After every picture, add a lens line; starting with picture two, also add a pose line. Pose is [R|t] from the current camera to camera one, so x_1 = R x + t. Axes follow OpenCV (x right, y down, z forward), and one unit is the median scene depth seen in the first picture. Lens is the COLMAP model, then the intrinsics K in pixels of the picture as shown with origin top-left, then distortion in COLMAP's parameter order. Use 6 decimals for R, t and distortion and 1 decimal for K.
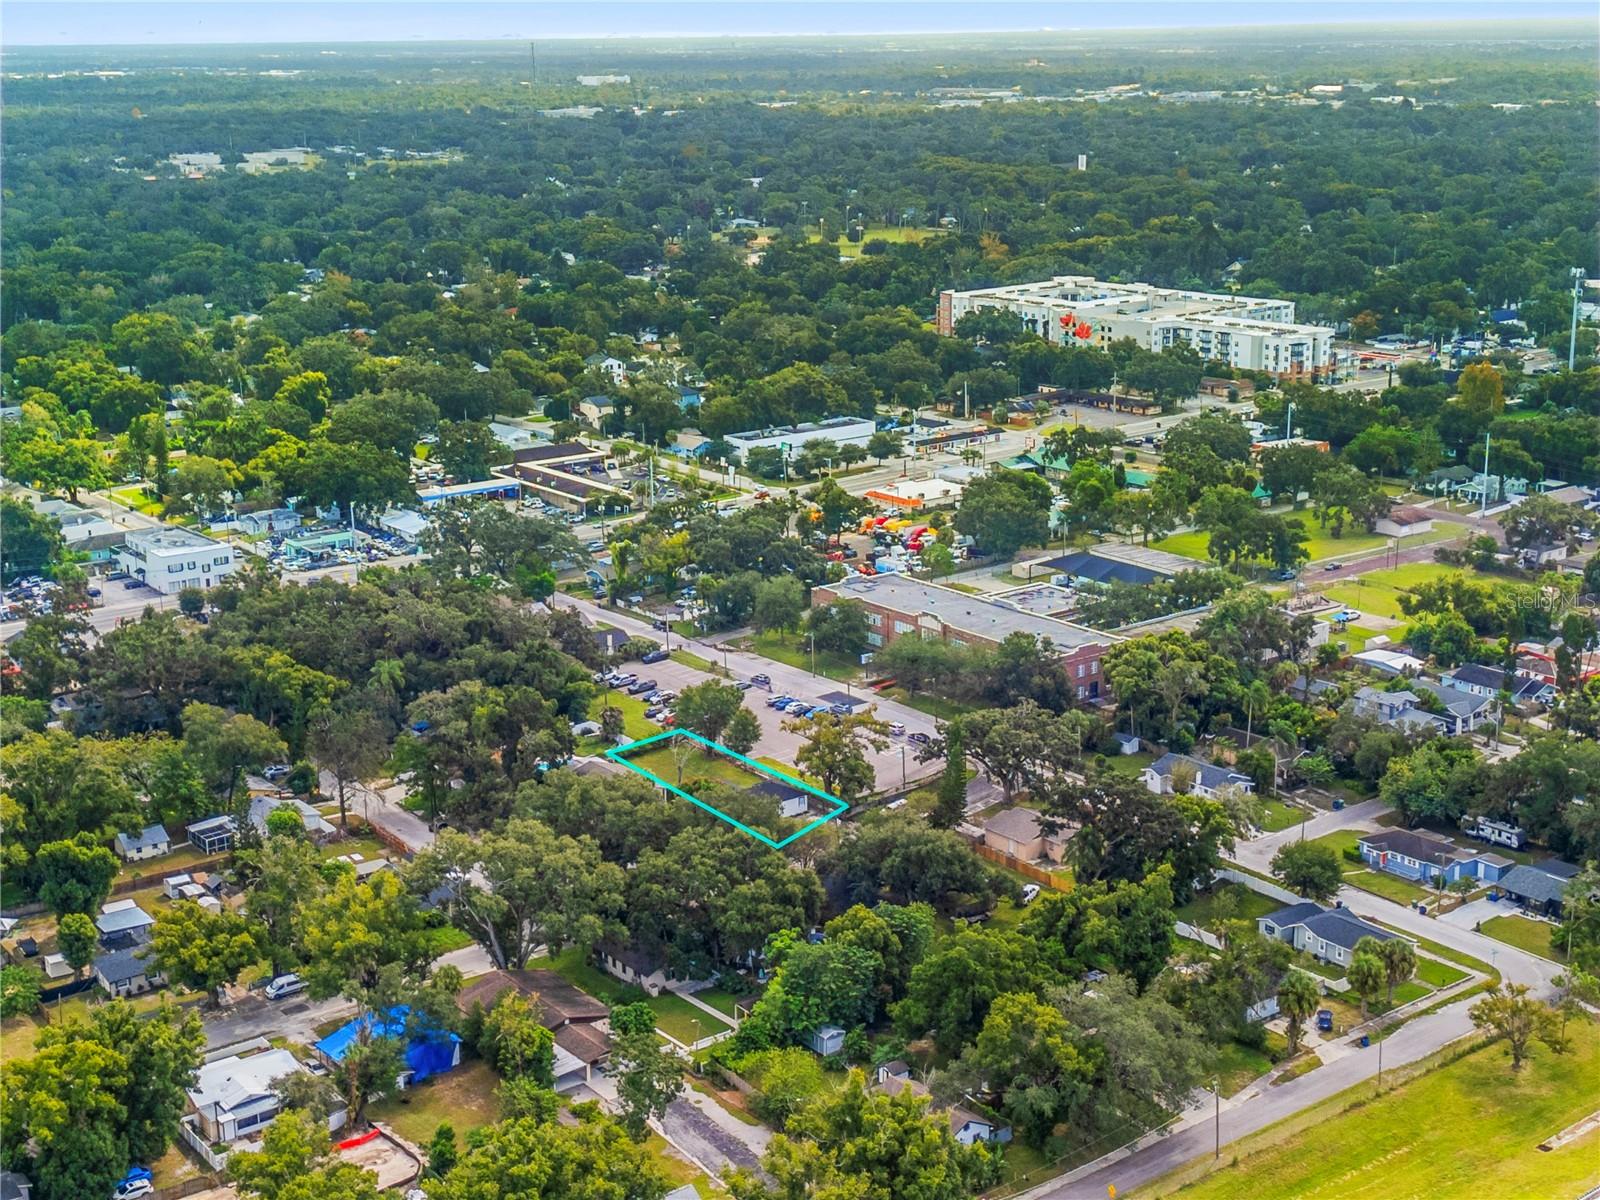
lens RADIAL K [[2221.8, 0, 800.0], [0, 2221.8, 600.0], [0, 0, 1]] dist [0.097622, 0.008524]
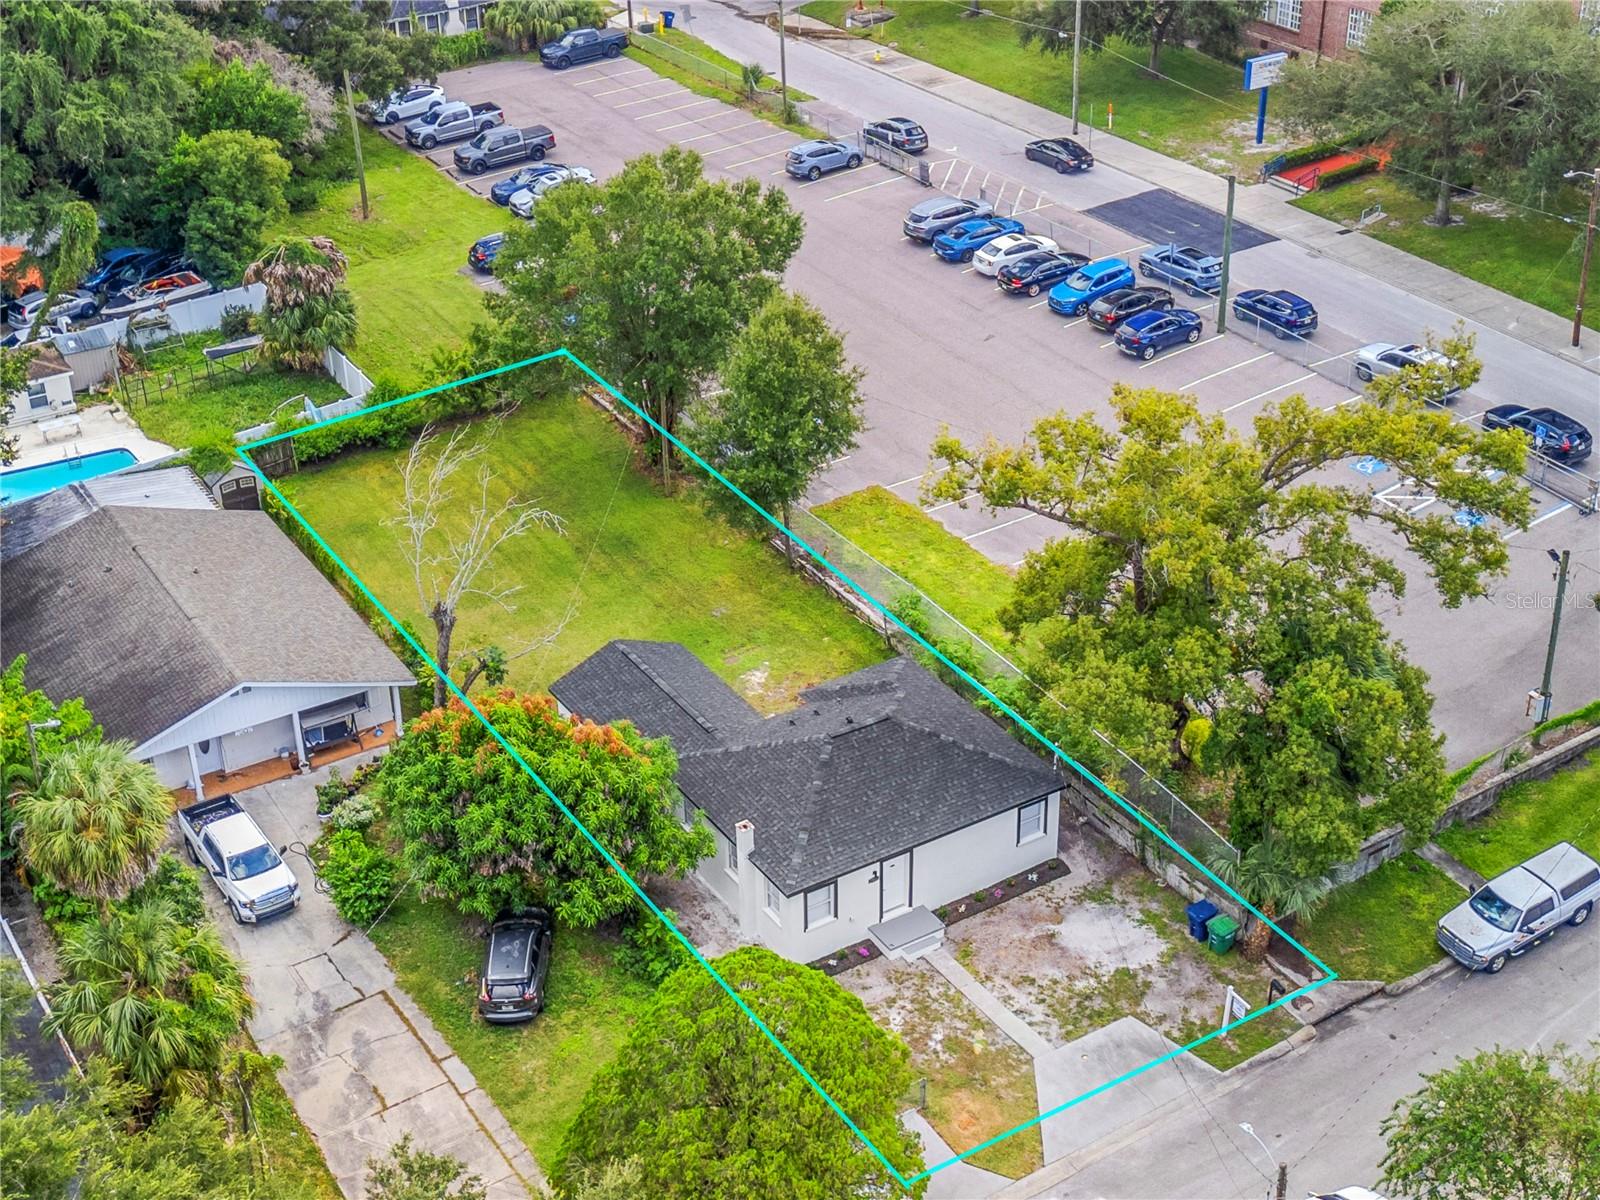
lens RADIAL K [[2221.8, 0, 800.0], [0, 2221.8, 600.0], [0, 0, 1]] dist [0.097622, 0.008524]
pose [[0.996008, 0.045243, -0.076946, -0.004738], [-0.023287, 0.963880, 0.265316, 0.016866], [0.086170, -0.262465, 0.961086, 0.706824]]
